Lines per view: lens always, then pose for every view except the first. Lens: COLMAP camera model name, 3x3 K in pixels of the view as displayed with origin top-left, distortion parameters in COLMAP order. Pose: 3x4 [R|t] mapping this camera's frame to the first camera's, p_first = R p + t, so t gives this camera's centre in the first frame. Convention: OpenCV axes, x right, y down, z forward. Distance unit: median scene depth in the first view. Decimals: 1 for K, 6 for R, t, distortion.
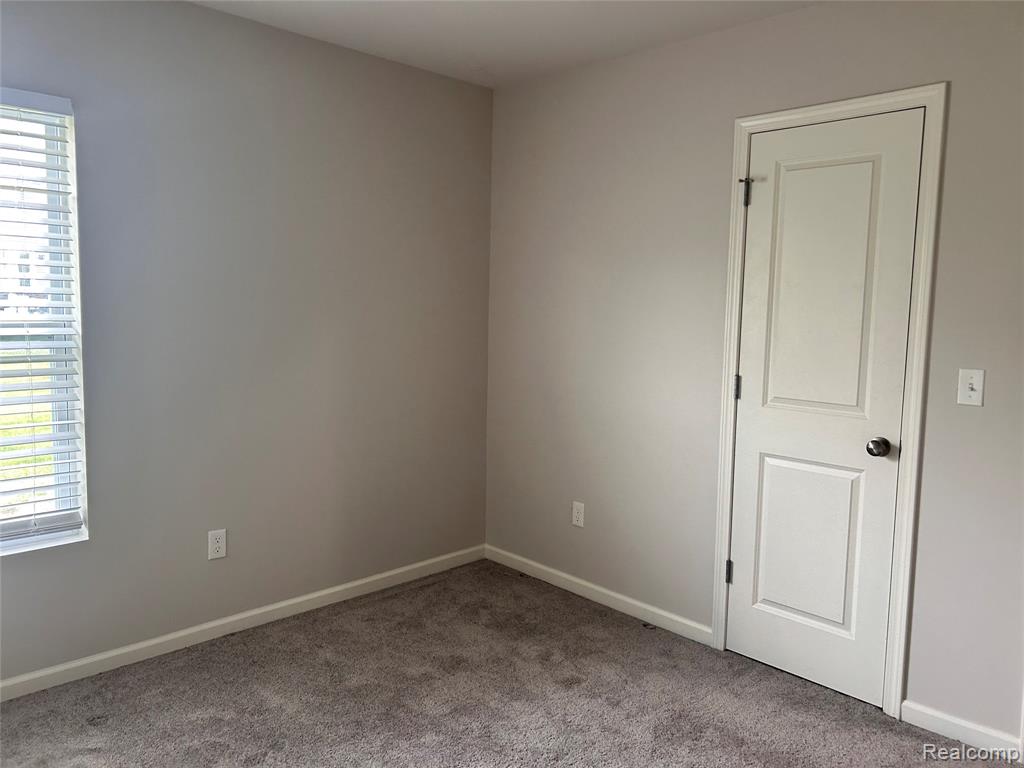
lens RADIAL K [[762.1, 0, 509.5], [0, 762.1, 380.7], [0, 0, 1]] dist [0.033577, -0.006591]
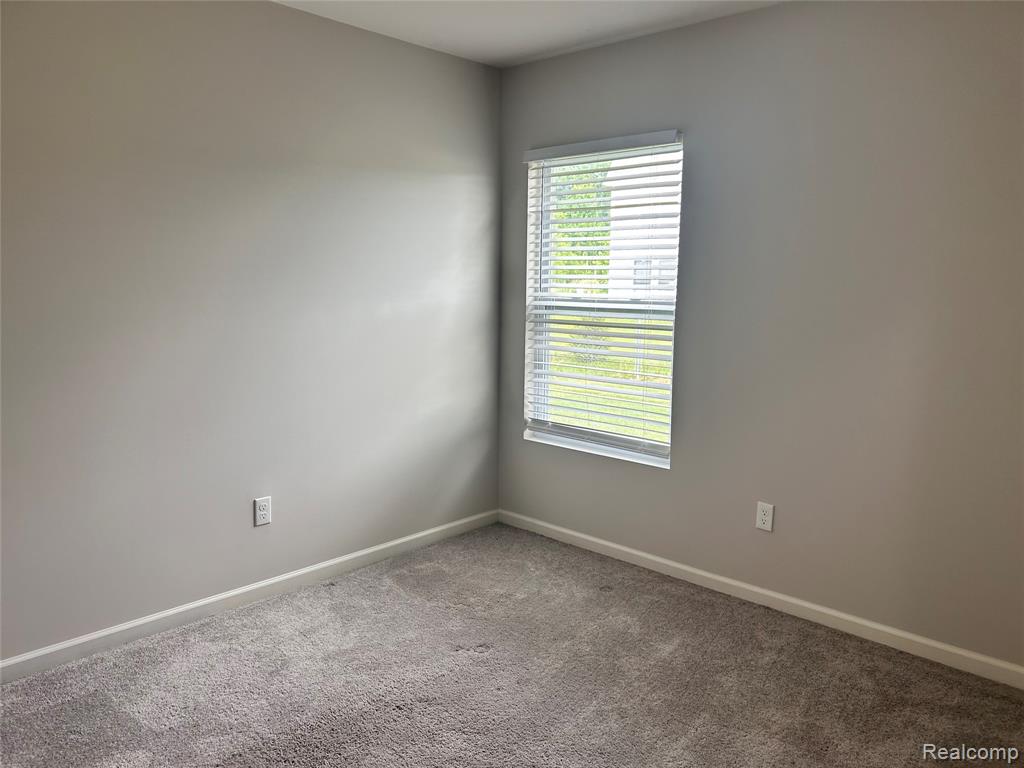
lens RADIAL K [[762.1, 0, 509.5], [0, 762.1, 380.7], [0, 0, 1]] dist [0.033577, -0.006591]
pose [[0.037855, 0.120632, -0.991975, 0.623457], [-0.107045, 0.987464, 0.115998, -0.054655], [0.993533, 0.101795, 0.050293, 0.582137]]
